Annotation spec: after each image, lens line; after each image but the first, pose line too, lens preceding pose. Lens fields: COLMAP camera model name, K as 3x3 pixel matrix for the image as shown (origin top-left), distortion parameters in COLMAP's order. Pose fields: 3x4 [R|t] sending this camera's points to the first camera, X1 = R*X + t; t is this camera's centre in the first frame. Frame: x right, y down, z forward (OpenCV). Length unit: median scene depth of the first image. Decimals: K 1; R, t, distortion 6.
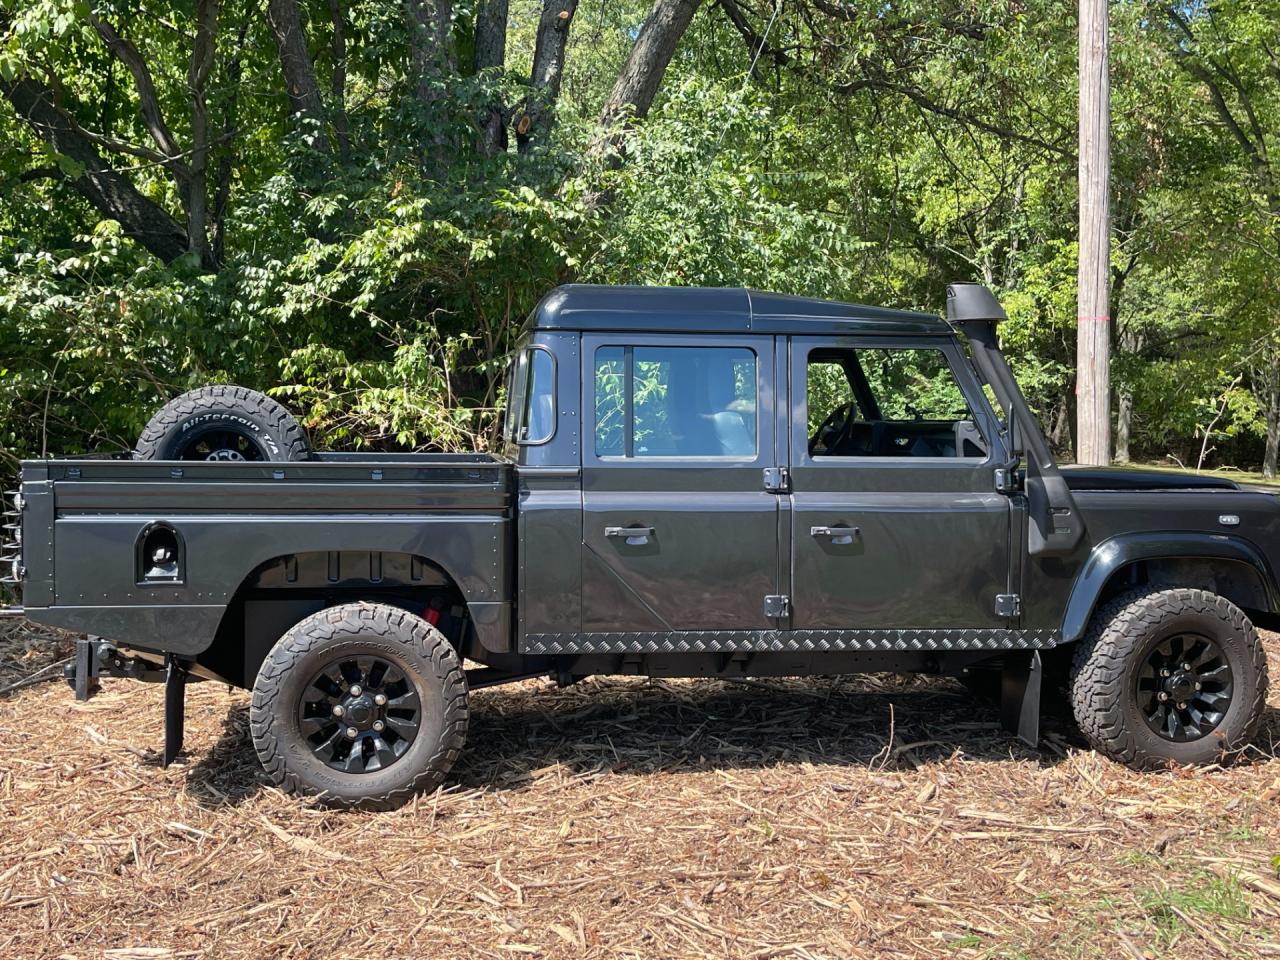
lens RADIAL K [[1417.9, 0, 641.0], [0, 1417.9, 452.3], [0, 0, 1]] dist [0.115931, -0.342781]
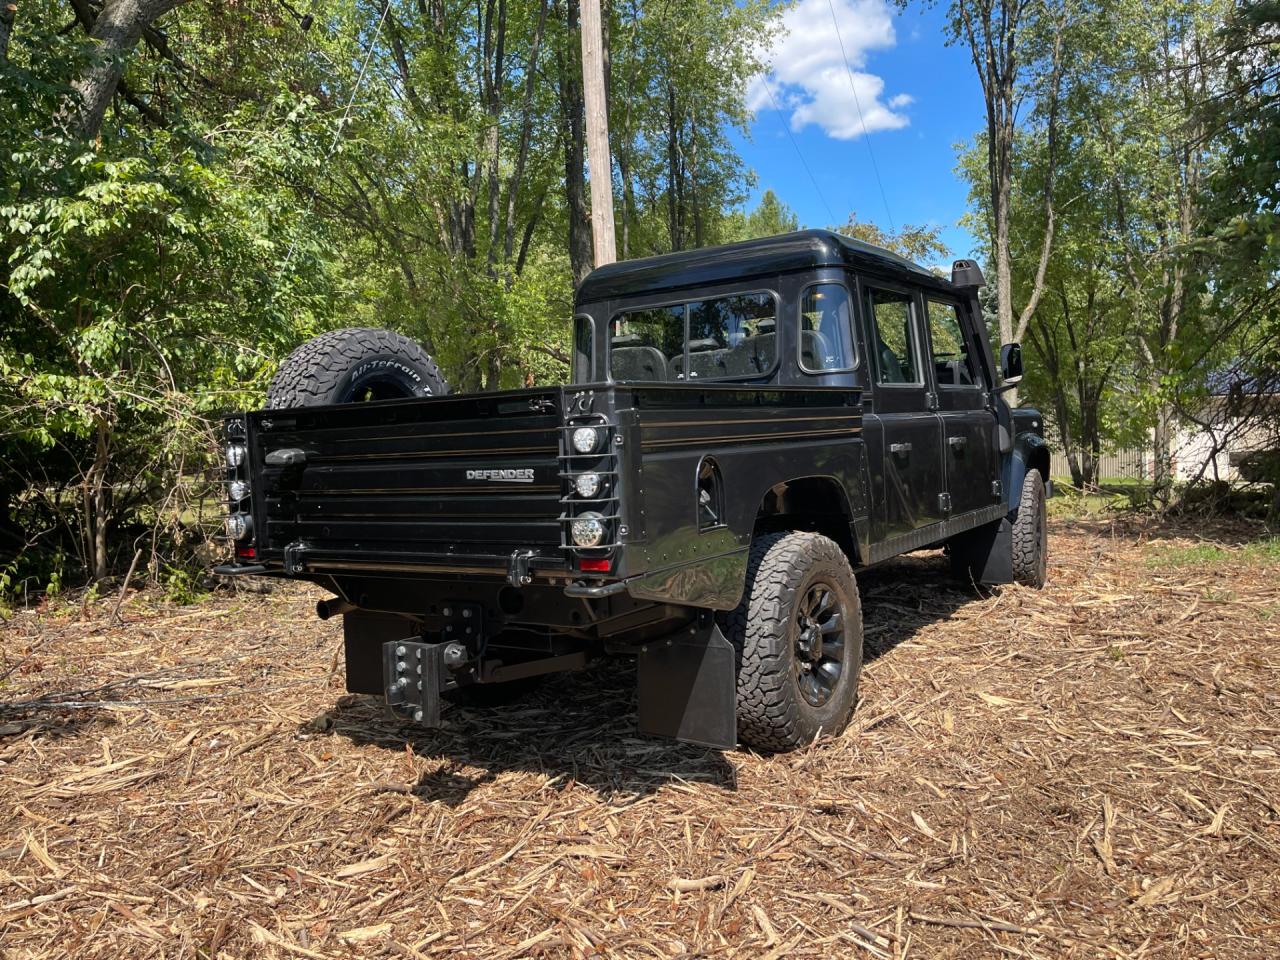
lens RADIAL K [[1007.3, 0, 640.0], [0, 1007.3, 480.0], [0, 0, 1]] dist [0.073091, -0.085801]
pose [[0.668248, -0.077945, 0.739844, -0.713962], [0.072913, 0.996570, 0.039135, 0.033003], [-0.740357, 0.027793, 0.671639, 0.571251]]
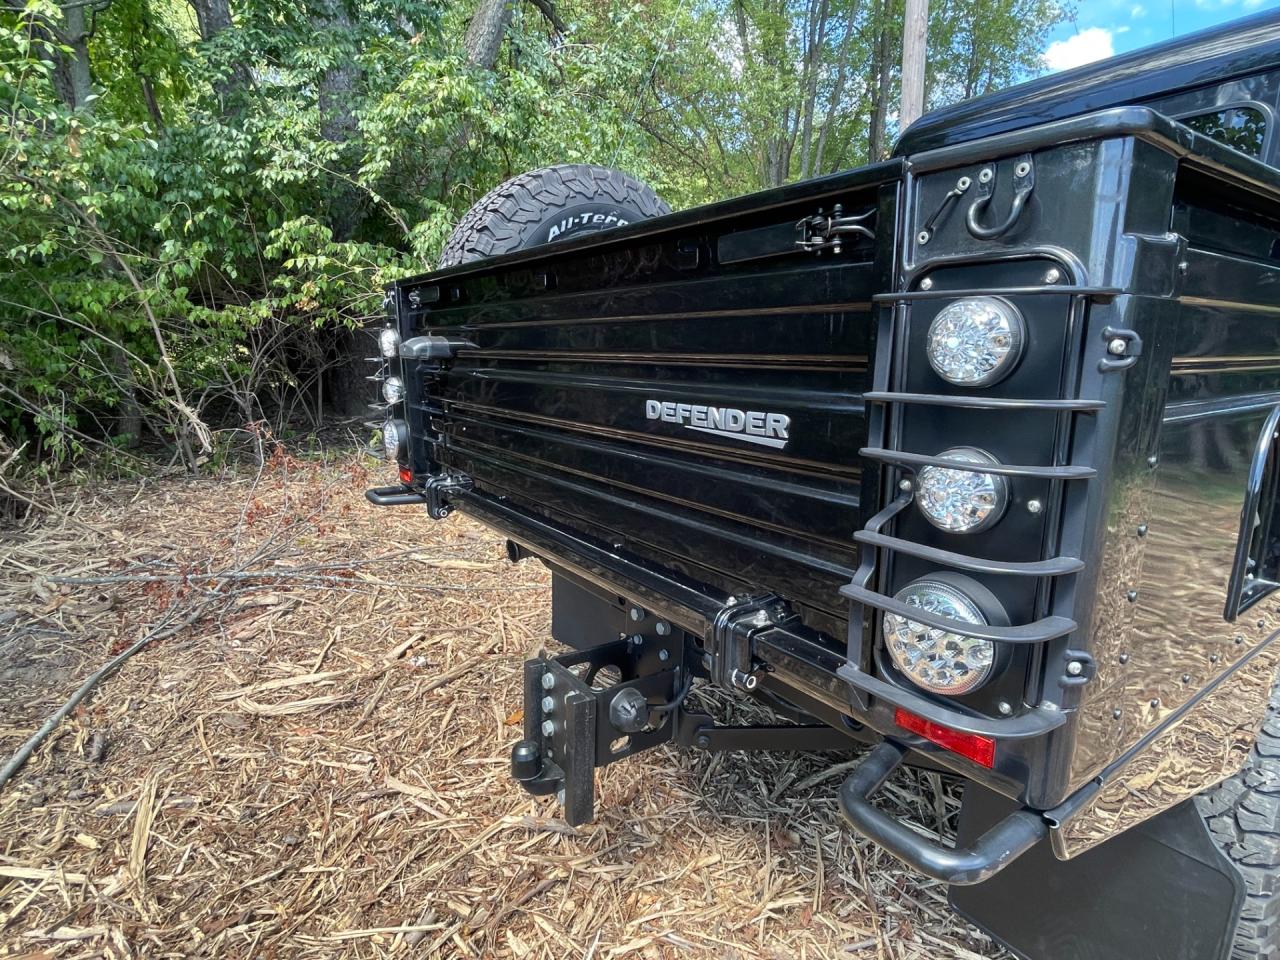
lens RADIAL K [[691.9, 0, 635.6], [0, 691.9, 485.2], [0, 0, 1]] dist [0.001823, -0.002284]
pose [[0.887393, -0.100218, 0.449989, -0.470727], [0.017329, 0.982647, 0.184674, 0.031854], [-0.460688, -0.156081, 0.873731, 0.836879]]
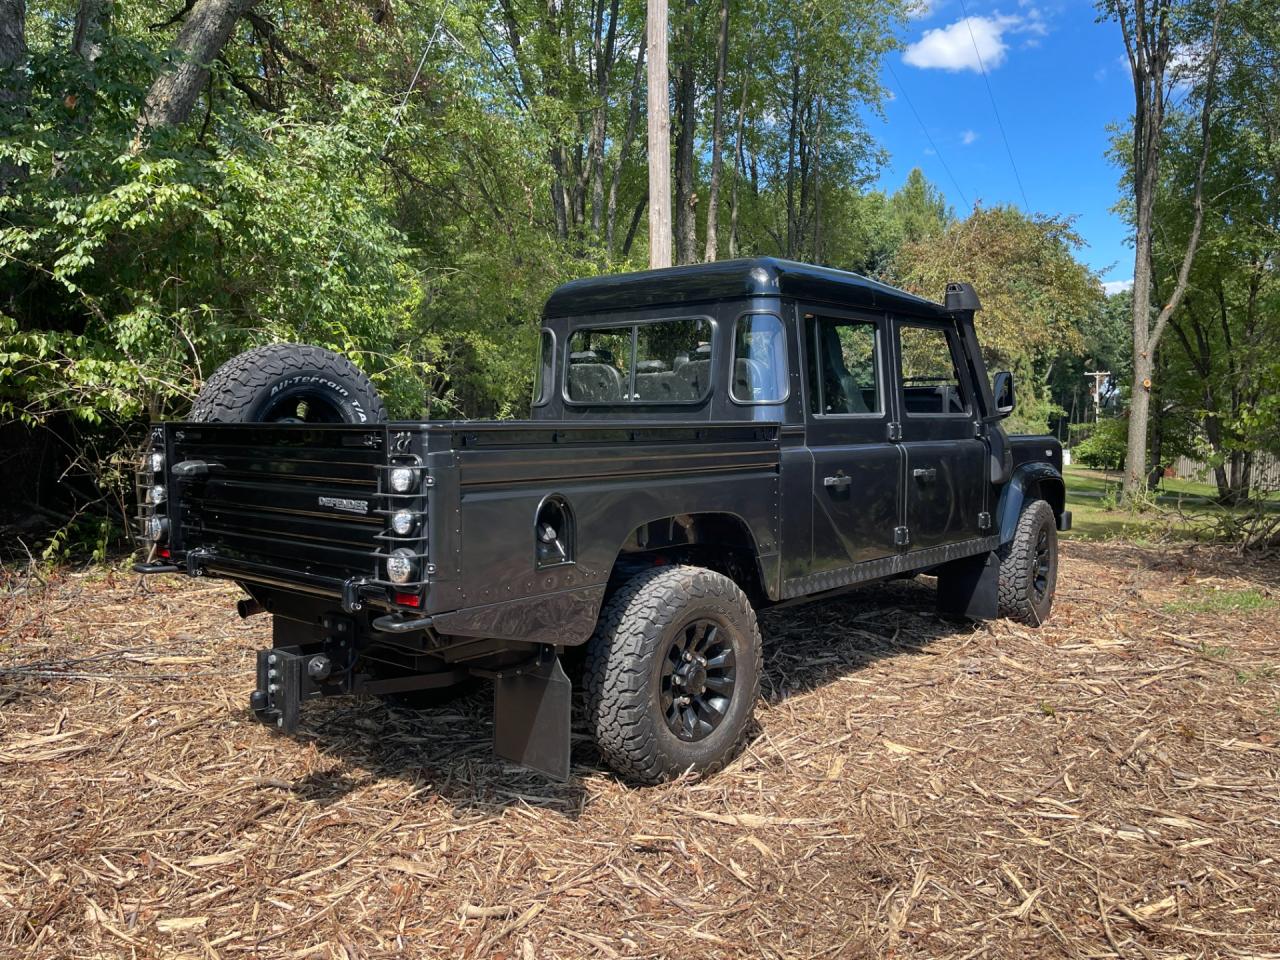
lens RADIAL K [[1022.1, 0, 639.7], [0, 1022.1, 482.3], [0, 0, 1]] dist [0.070402, -0.077377]
pose [[0.761068, -0.053524, 0.646460, -0.617297], [0.023016, 0.998191, 0.055549, 0.007906], [-0.648264, -0.027398, 0.760923, 0.453785]]
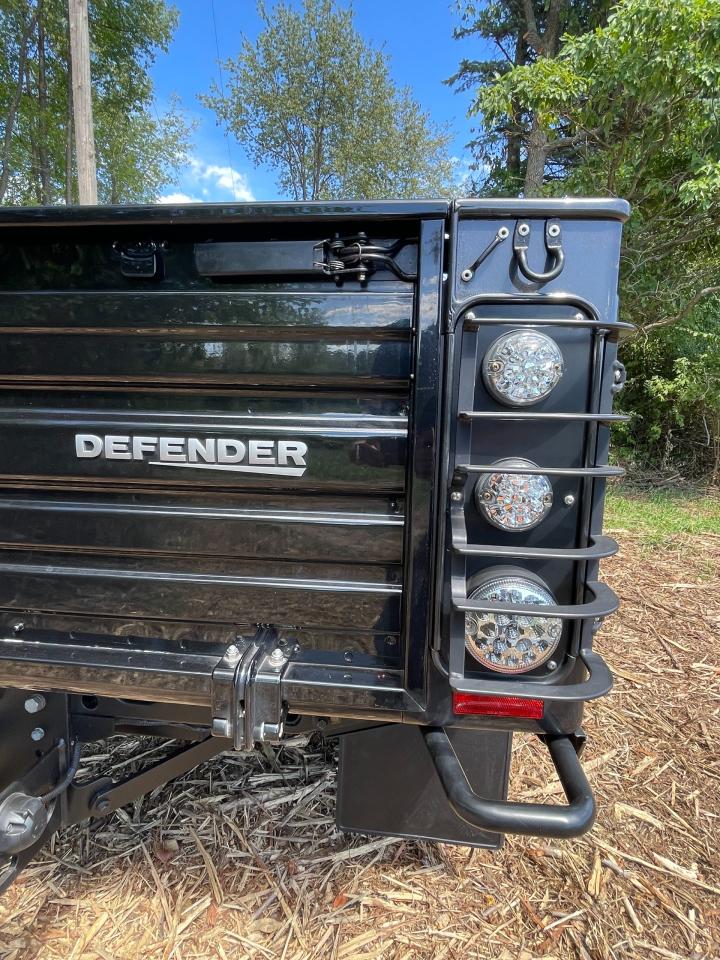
lens RADIAL K [[518.9, 0, 352.3], [0, 518.9, 476.7], [0, 0, 1]] dist [0.001823, -0.002284]
pose [[0.247212, -0.138417, 0.959024, -0.474796], [0.000426, 0.989760, 0.142744, 0.036147], [-0.968961, -0.034880, 0.244740, 0.905849]]
